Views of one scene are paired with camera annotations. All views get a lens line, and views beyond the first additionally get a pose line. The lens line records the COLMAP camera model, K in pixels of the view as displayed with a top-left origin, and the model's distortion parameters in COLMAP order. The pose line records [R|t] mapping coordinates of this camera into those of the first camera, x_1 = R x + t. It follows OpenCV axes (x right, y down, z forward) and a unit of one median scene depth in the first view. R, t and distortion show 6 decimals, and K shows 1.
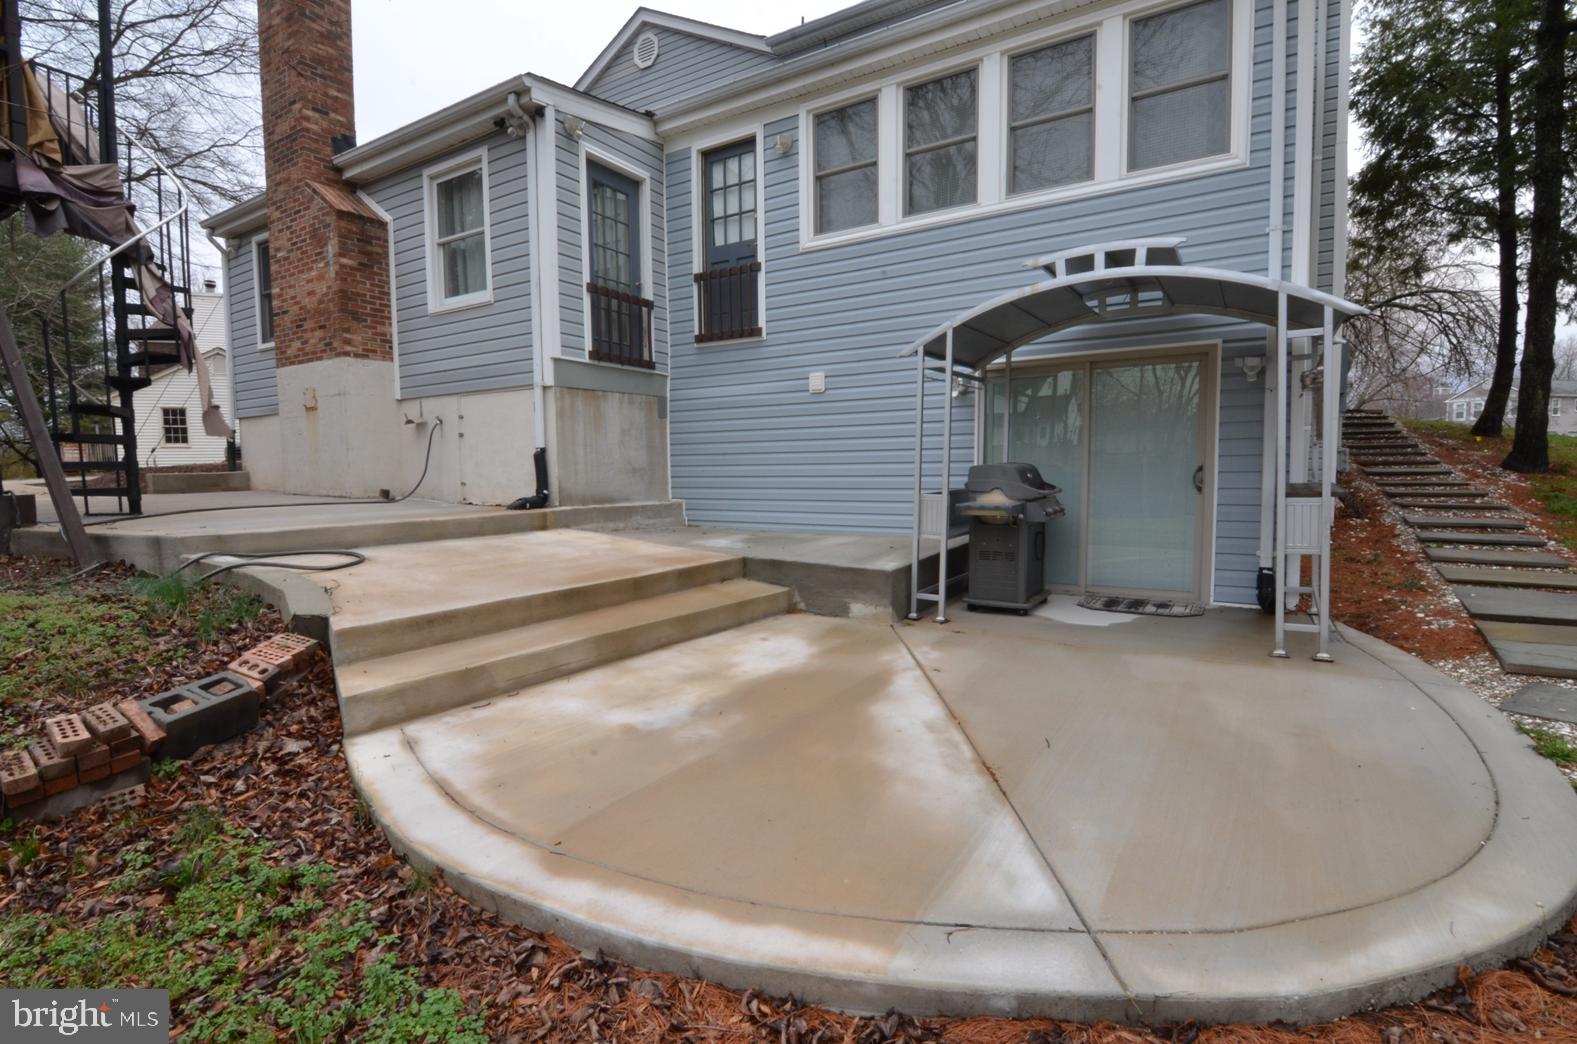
lens RADIAL K [[759.9, 0, 771.3], [0, 759.9, 525.5], [0, 0, 1]] dist [-0.008604, -0.009278]
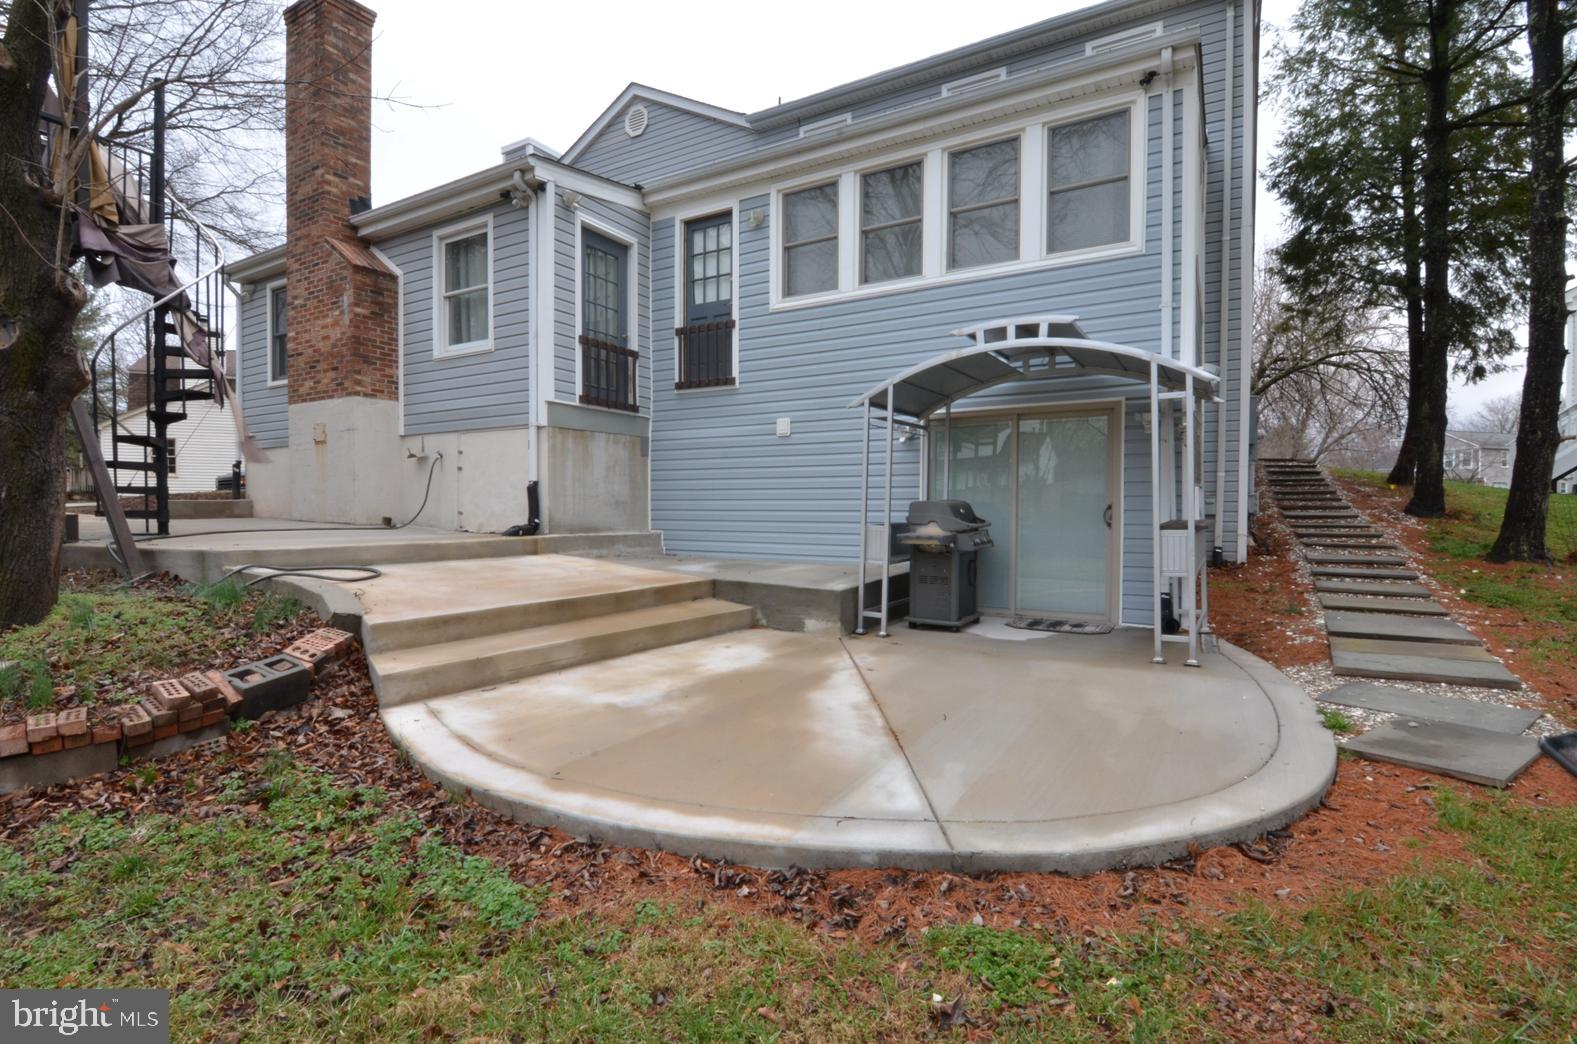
lens RADIAL K [[759.9, 0, 771.3], [0, 759.9, 525.5], [0, 0, 1]] dist [-0.008604, -0.009278]
pose [[0.999586, 0.014173, 0.025042, 0.016028], [-0.012832, 0.998516, -0.052922, 0.015738], [-0.025755, 0.052579, 0.998285, -0.107536]]
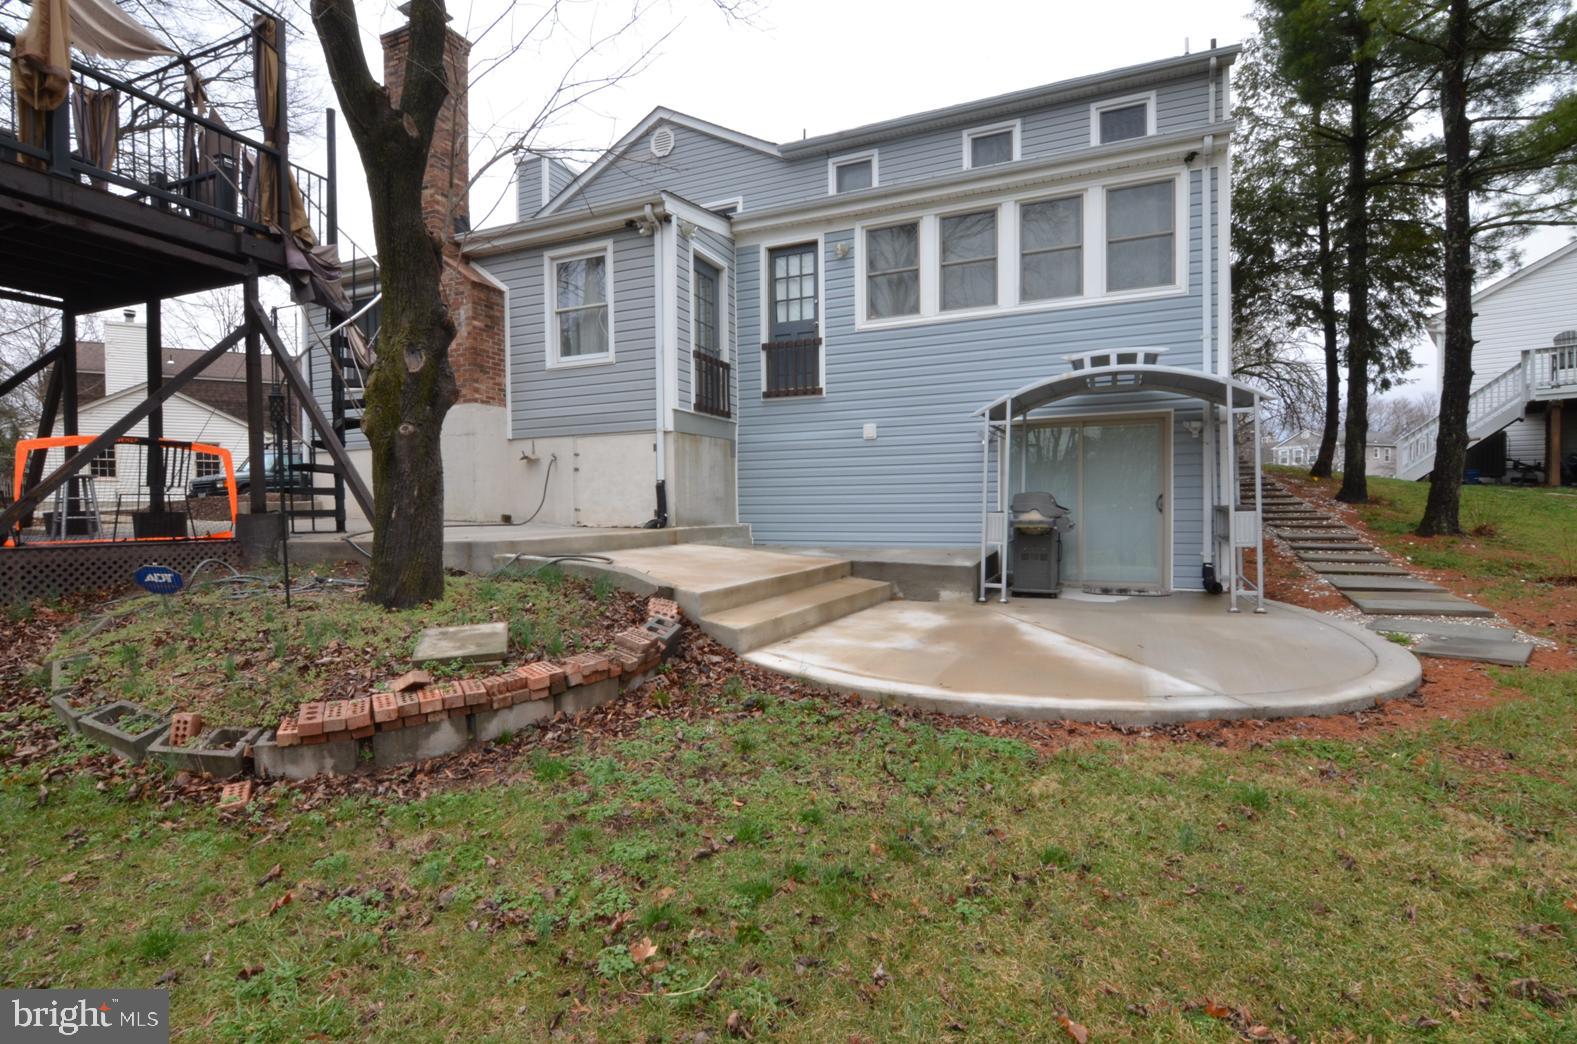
lens RADIAL K [[759.9, 0, 771.3], [0, 759.9, 525.5], [0, 0, 1]] dist [-0.008604, -0.009278]
pose [[0.989085, -0.002345, 0.147325, -0.291672], [0.010005, 0.998634, -0.051278, 0.036180], [-0.147004, 0.052193, 0.987758, -0.242932]]
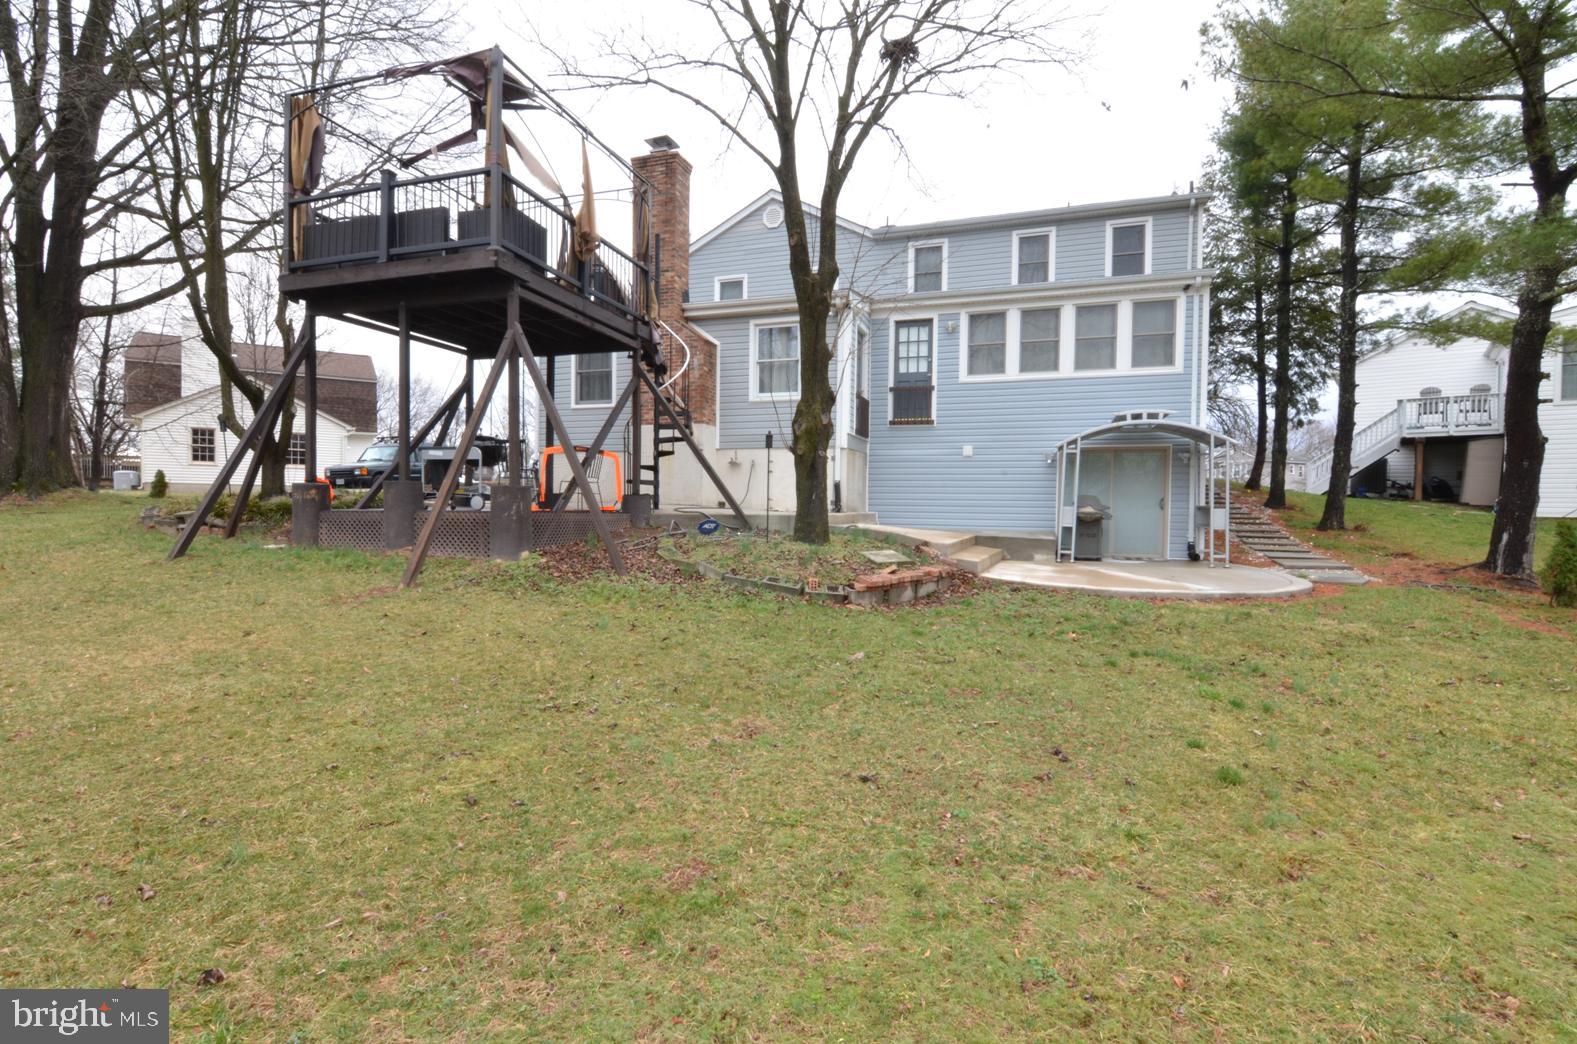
lens RADIAL K [[759.9, 0, 771.3], [0, 759.9, 525.5], [0, 0, 1]] dist [-0.008604, -0.009278]
pose [[0.975044, 0.019049, 0.221192, -0.823603], [-0.008106, 0.998702, -0.050276, 0.096899], [-0.221863, 0.047228, 0.973933, -0.727506]]
